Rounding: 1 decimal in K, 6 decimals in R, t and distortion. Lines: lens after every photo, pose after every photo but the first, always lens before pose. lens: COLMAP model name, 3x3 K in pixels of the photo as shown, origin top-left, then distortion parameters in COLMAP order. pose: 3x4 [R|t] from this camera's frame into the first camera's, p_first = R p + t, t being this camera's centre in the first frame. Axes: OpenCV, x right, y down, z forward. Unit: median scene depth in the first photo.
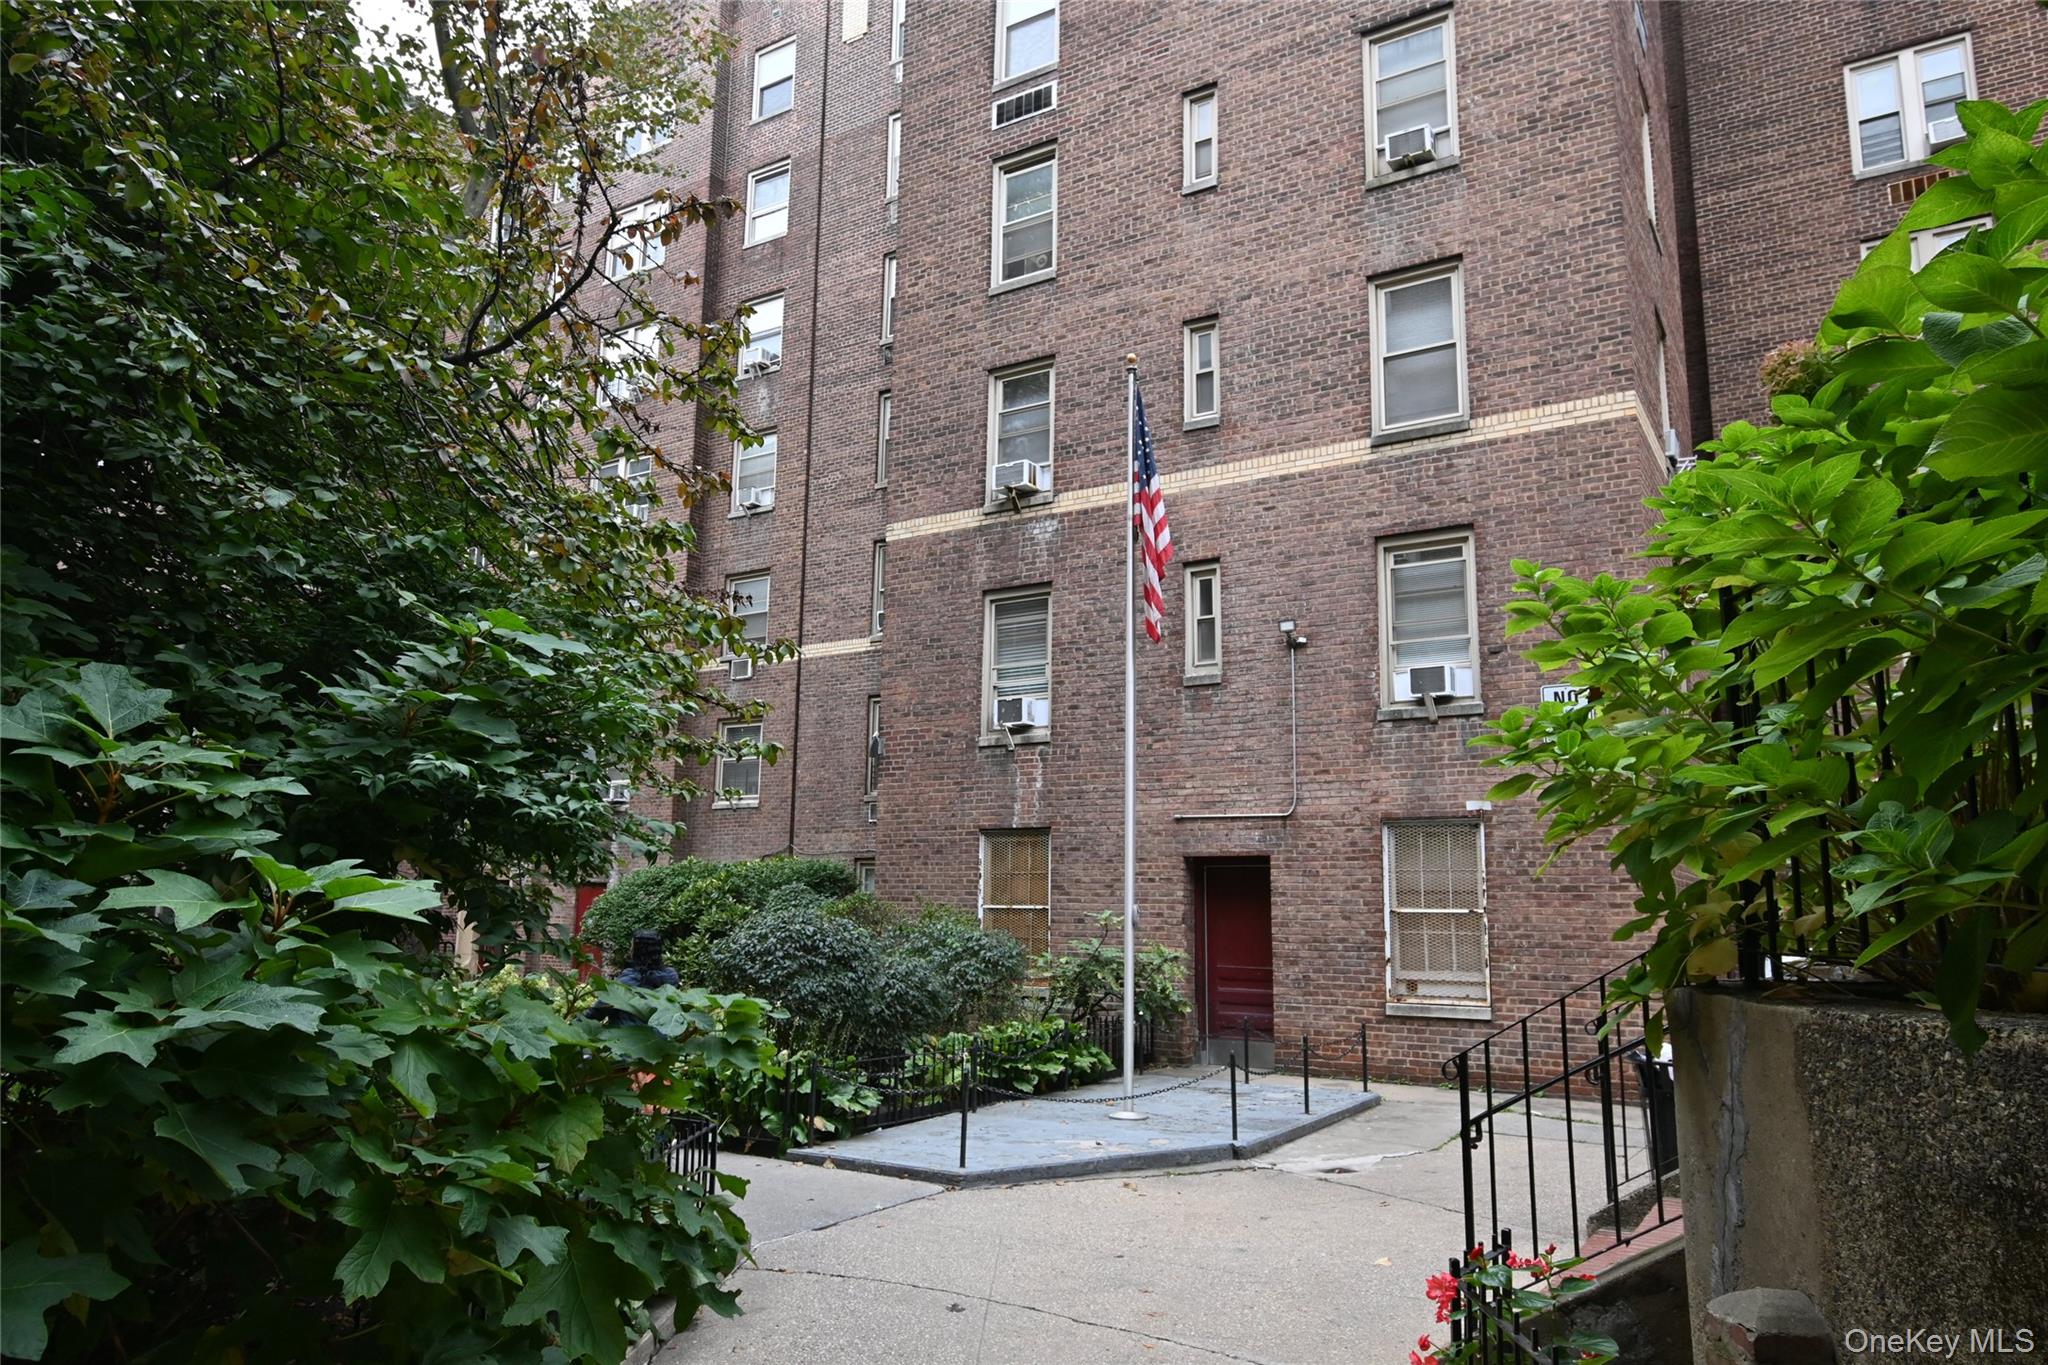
lens RADIAL K [[1384.6, 0, 1026.7], [0, 1384.6, 681.3], [0, 0, 1]] dist [-0.004855, 0.001616]
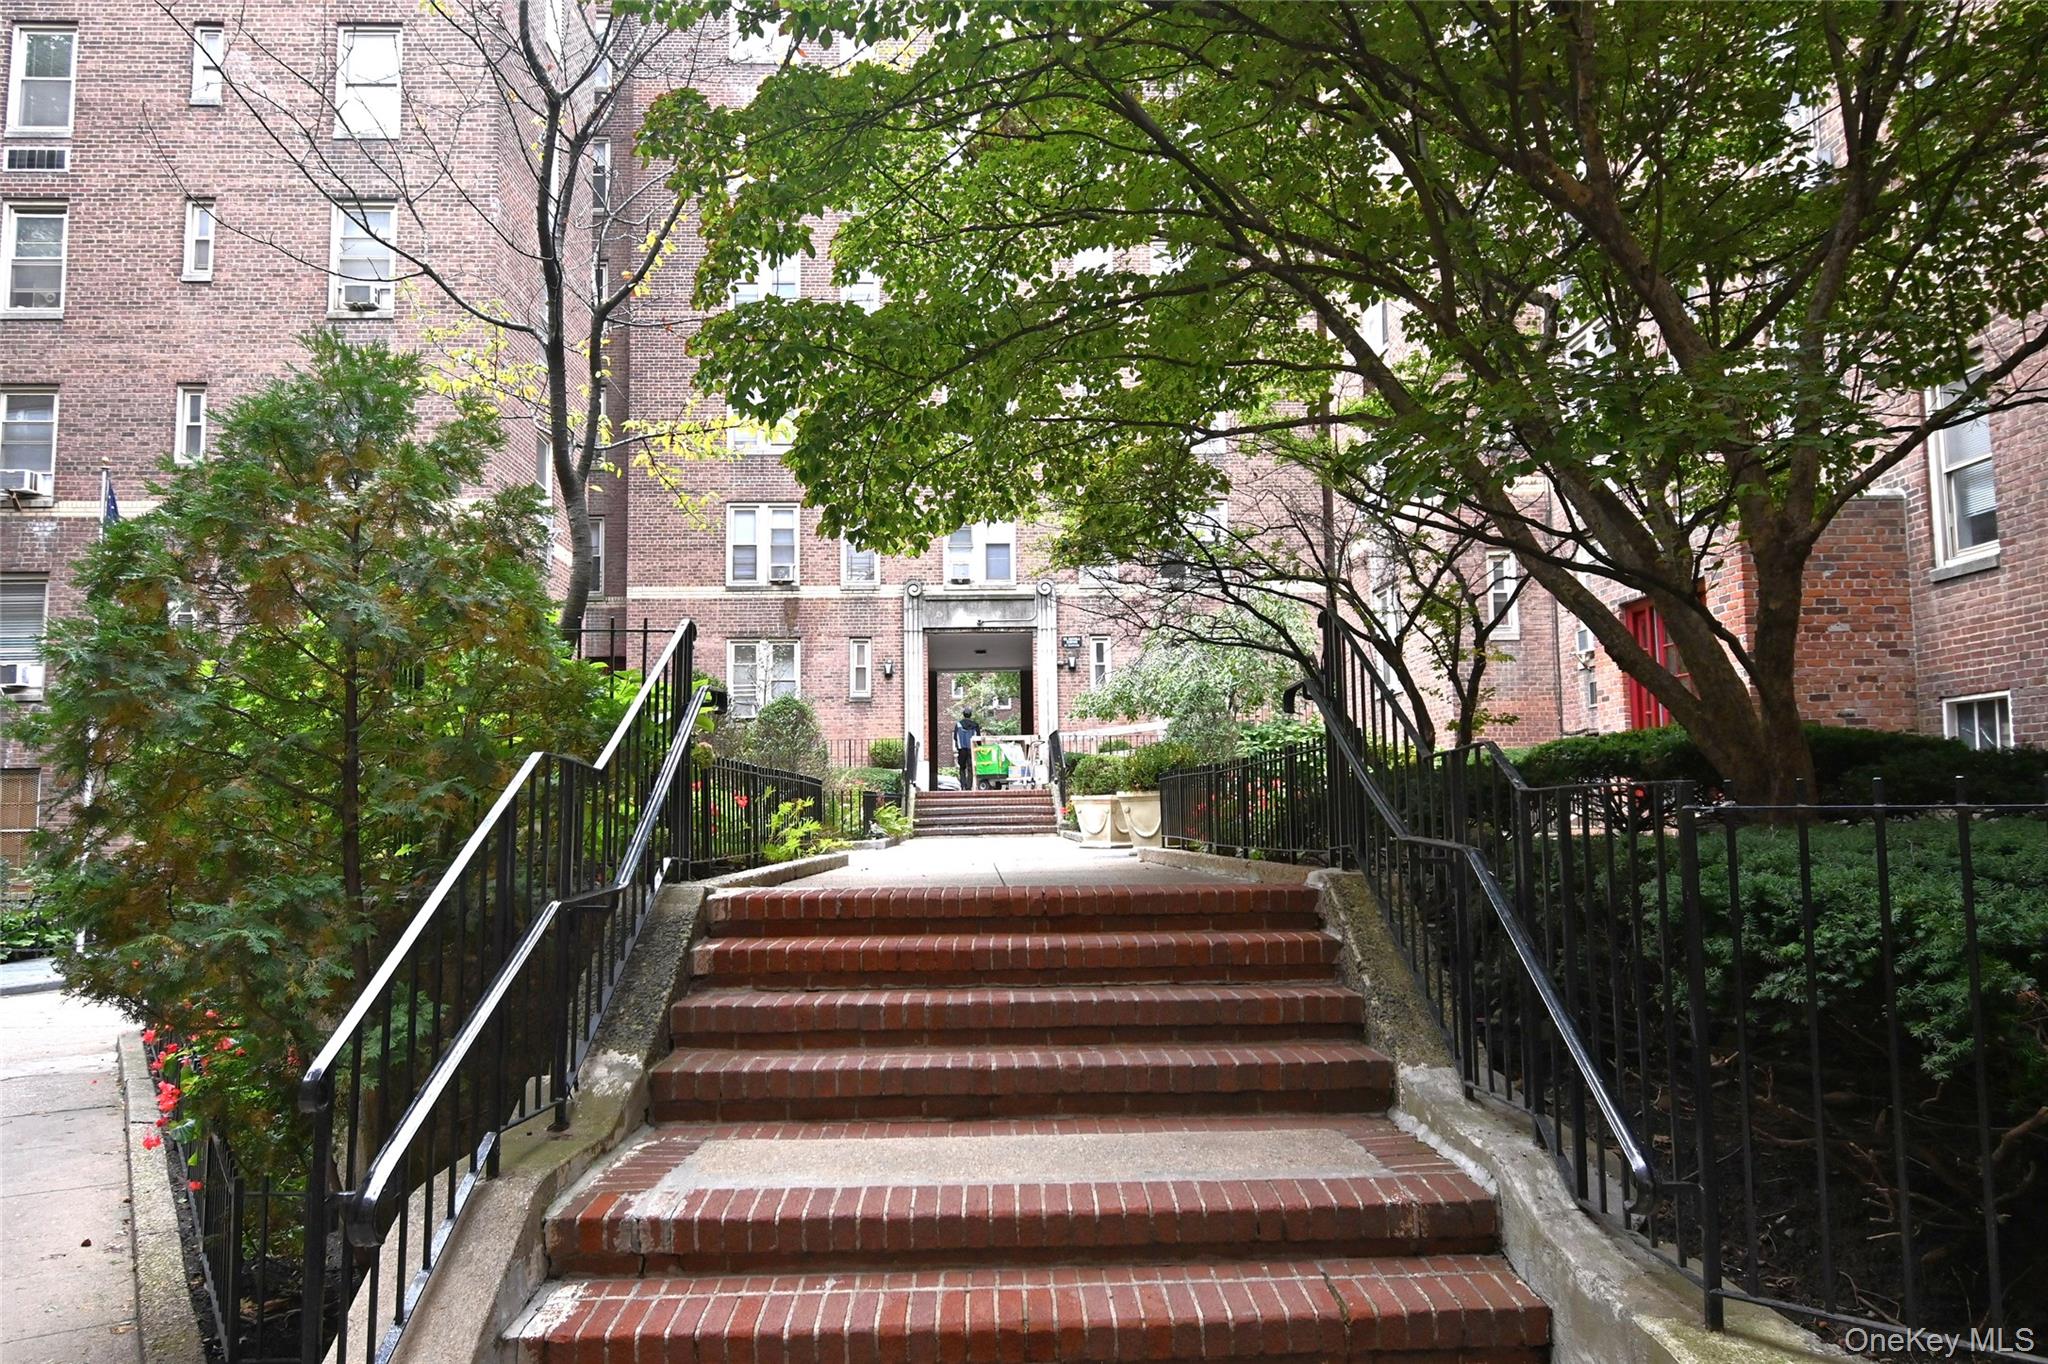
lens RADIAL K [[1384.6, 0, 1020.2], [0, 1384.6, 688.2], [0, 0, 1]] dist [-0.004855, 0.001616]
pose [[0.821684, 0.025797, 0.569359, 0.030586], [-0.068295, 0.996234, 0.053423, -0.093246], [-0.565836, -0.082781, 0.820351, -0.521673]]
